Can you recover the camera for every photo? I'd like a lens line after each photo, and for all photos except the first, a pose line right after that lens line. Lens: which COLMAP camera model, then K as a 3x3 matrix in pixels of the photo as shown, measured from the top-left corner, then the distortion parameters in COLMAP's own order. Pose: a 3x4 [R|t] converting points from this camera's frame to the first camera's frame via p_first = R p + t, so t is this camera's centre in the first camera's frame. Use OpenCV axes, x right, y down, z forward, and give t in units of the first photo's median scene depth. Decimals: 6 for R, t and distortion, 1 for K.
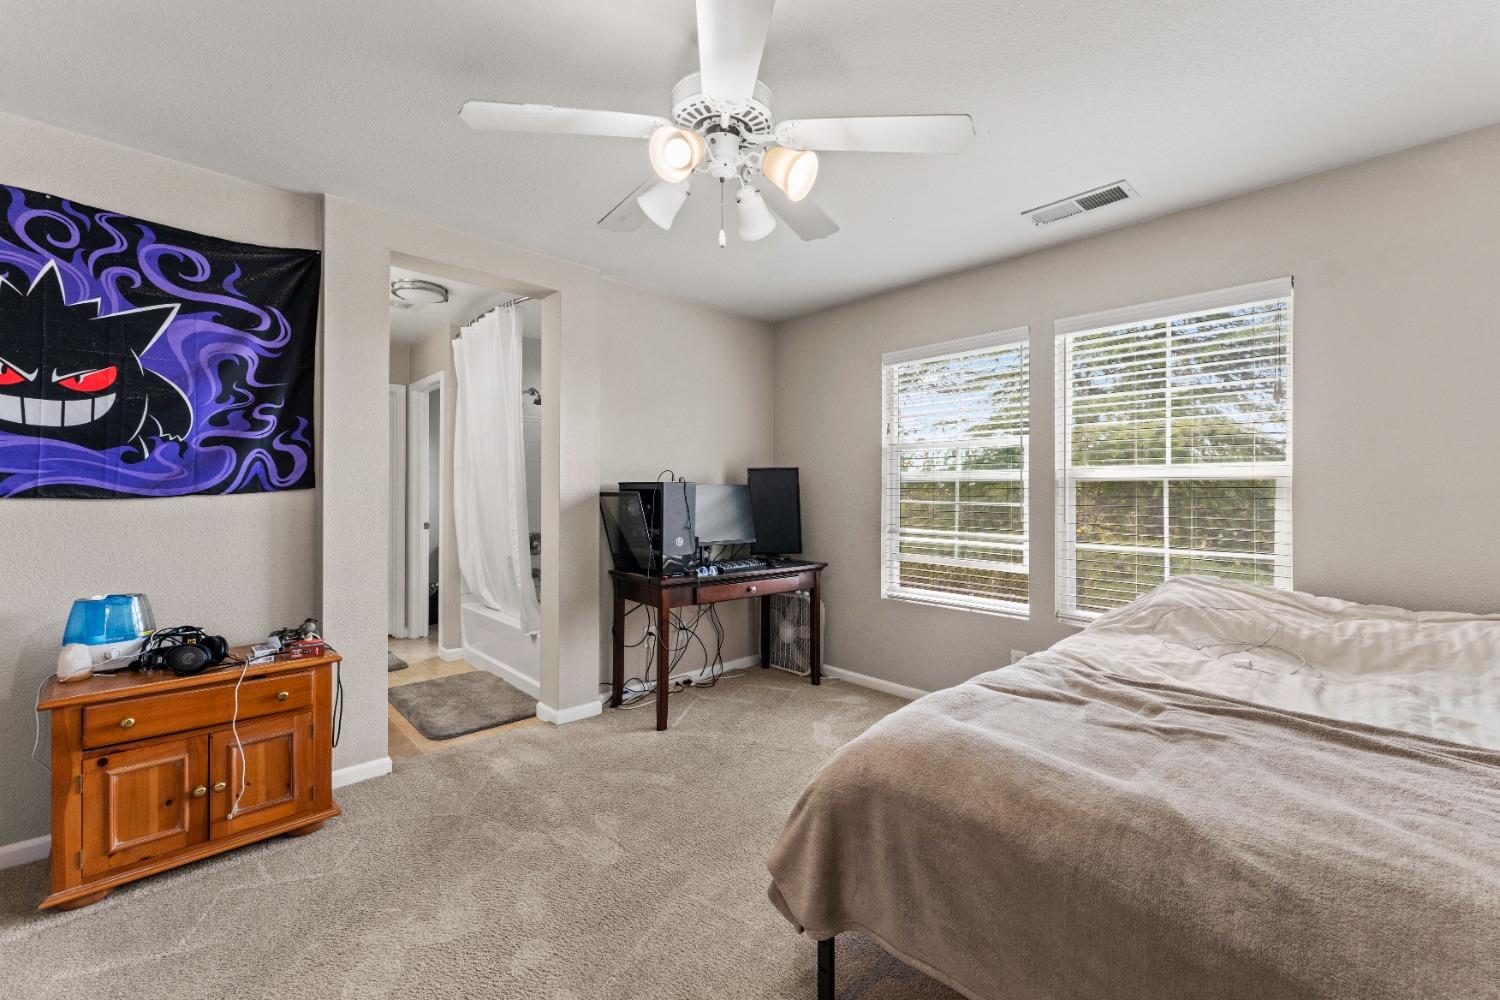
lens RADIAL K [[609.7, 0, 748.2], [0, 609.7, 495.6], [0, 0, 1]] dist [-0.001737, 0.000314]
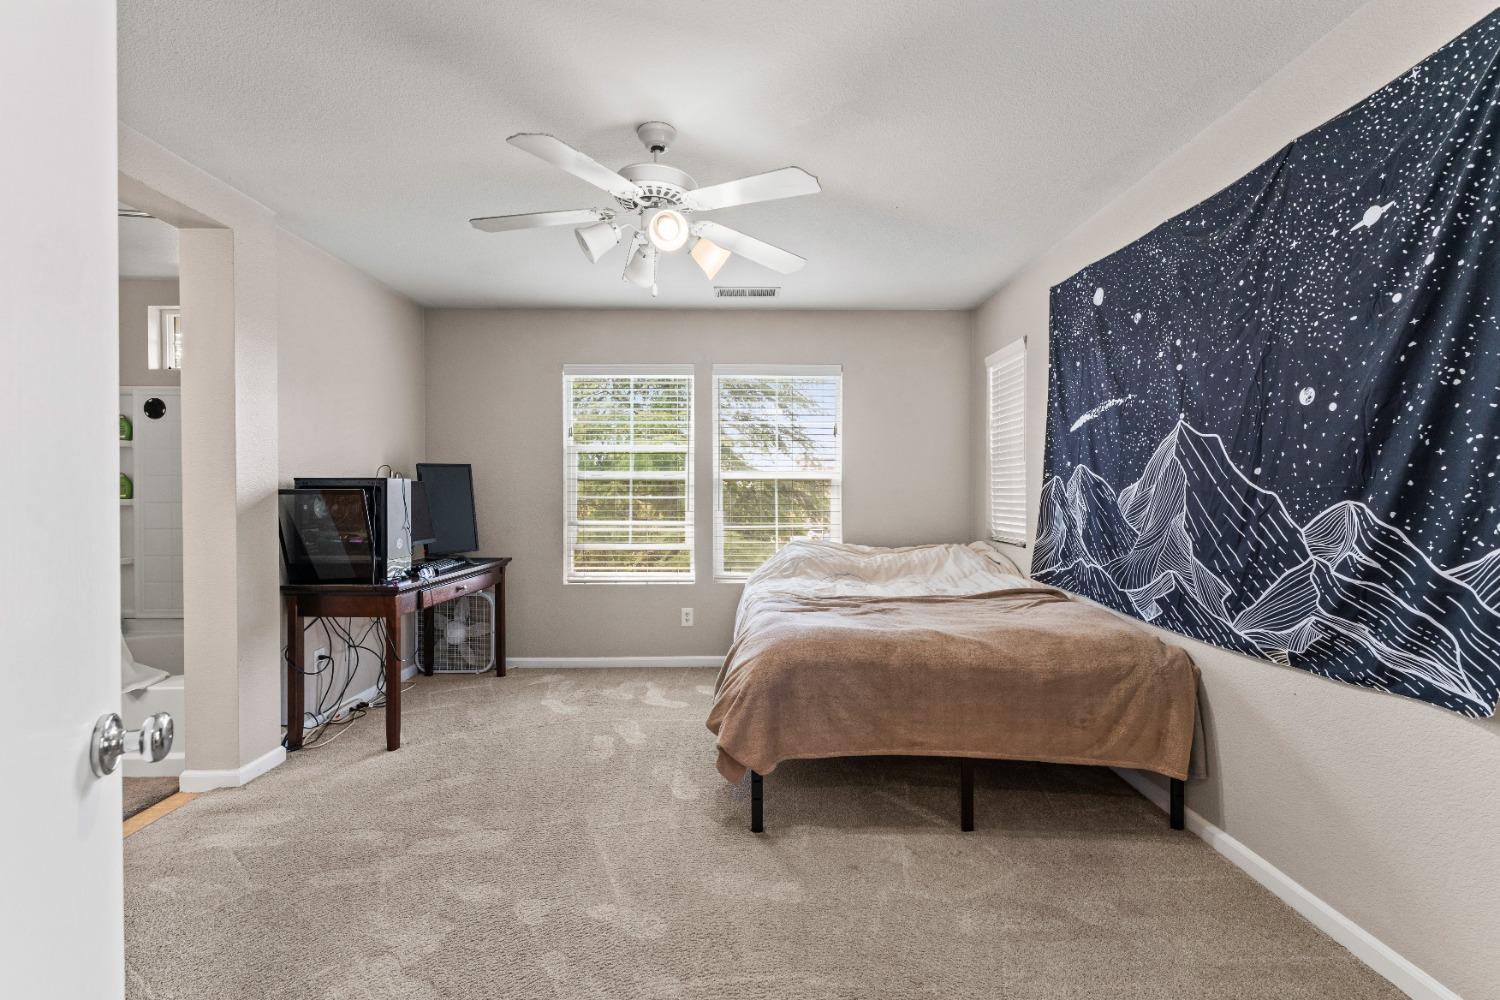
lens RADIAL K [[609.7, 0, 761.0], [0, 609.7, 497.3], [0, 0, 1]] dist [-0.001737, 0.000314]
pose [[0.682780, -0.012446, 0.730518, -0.390375], [0.005956, 0.999916, 0.011468, -0.000701], [-0.730600, -0.003479, 0.682797, -0.022462]]
